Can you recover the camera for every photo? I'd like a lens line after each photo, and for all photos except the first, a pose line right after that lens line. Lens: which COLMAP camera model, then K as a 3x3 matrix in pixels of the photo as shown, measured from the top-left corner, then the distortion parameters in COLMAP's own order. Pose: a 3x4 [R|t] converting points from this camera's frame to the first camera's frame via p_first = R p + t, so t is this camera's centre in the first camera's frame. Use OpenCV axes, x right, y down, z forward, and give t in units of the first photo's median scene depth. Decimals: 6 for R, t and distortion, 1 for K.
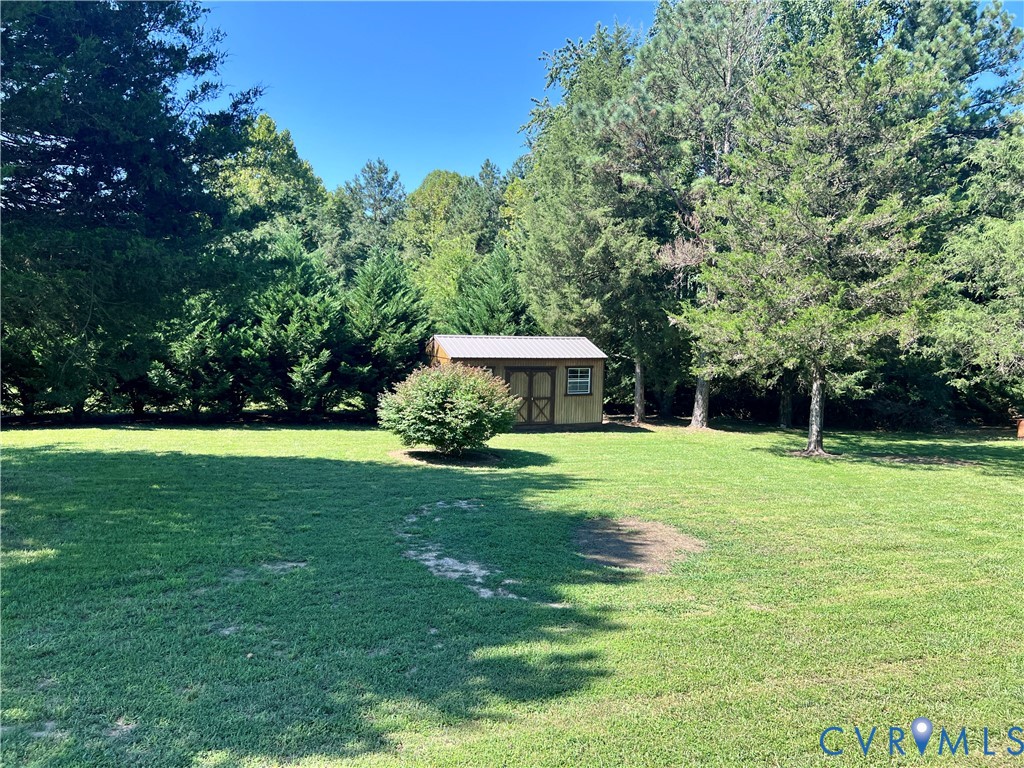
lens RADIAL K [[773.1, 0, 518.6], [0, 773.1, 405.4], [0, 0, 1]] dist [0.054365, -0.061394]
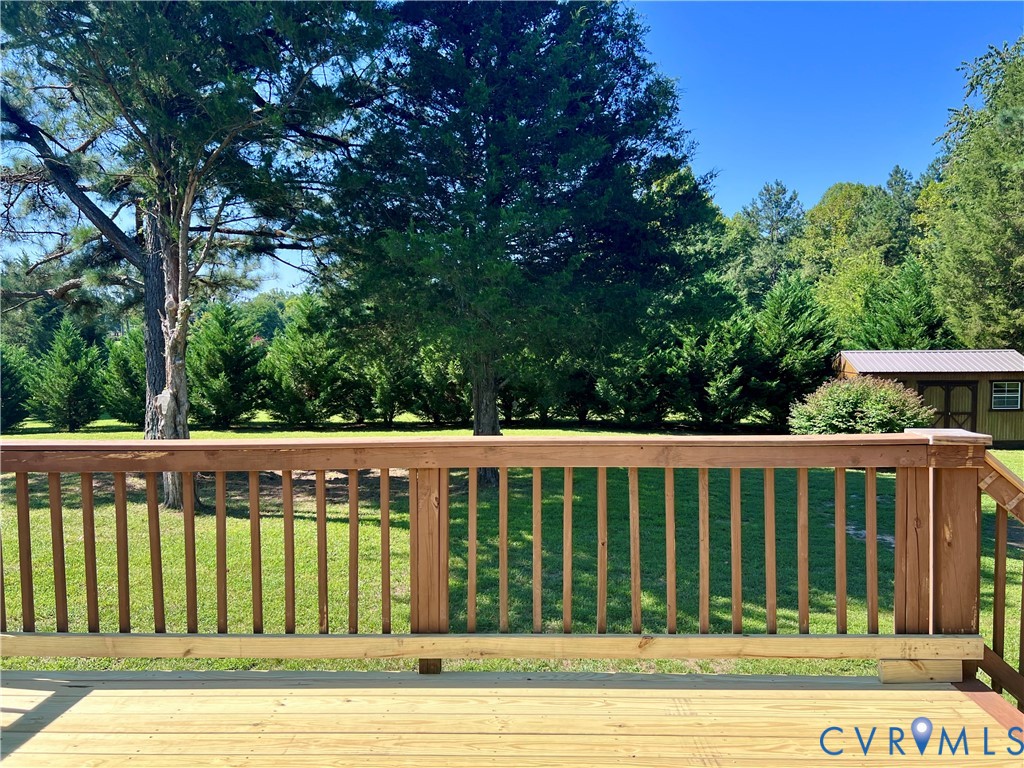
lens RADIAL K [[773.1, 0, 522.2], [0, 773.1, 386.1], [0, 0, 1]] dist [0.054365, -0.061394]
pose [[0.883862, -0.003092, -0.467737, 0.002273], [-0.021241, 0.998681, -0.046740, 0.014394], [0.467265, 0.051247, 0.882631, -0.127901]]
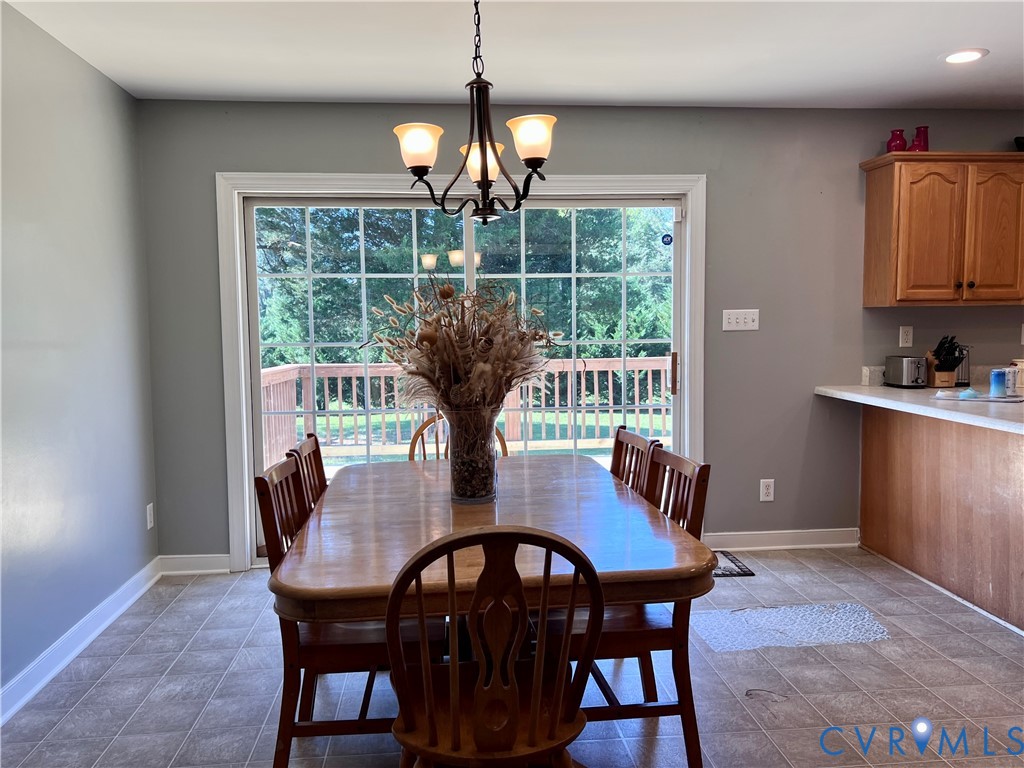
lens RADIAL K [[835.0, 0, 518.3], [0, 835.0, 393.2], [0, 0, 1]] dist [0.005954, 0.012929]
pose [[0.933585, -0.010391, -0.358205, 0.044374], [-0.002064, 0.999407, -0.034371, 0.038492], [0.358350, 0.032827, 0.933010, -0.306900]]
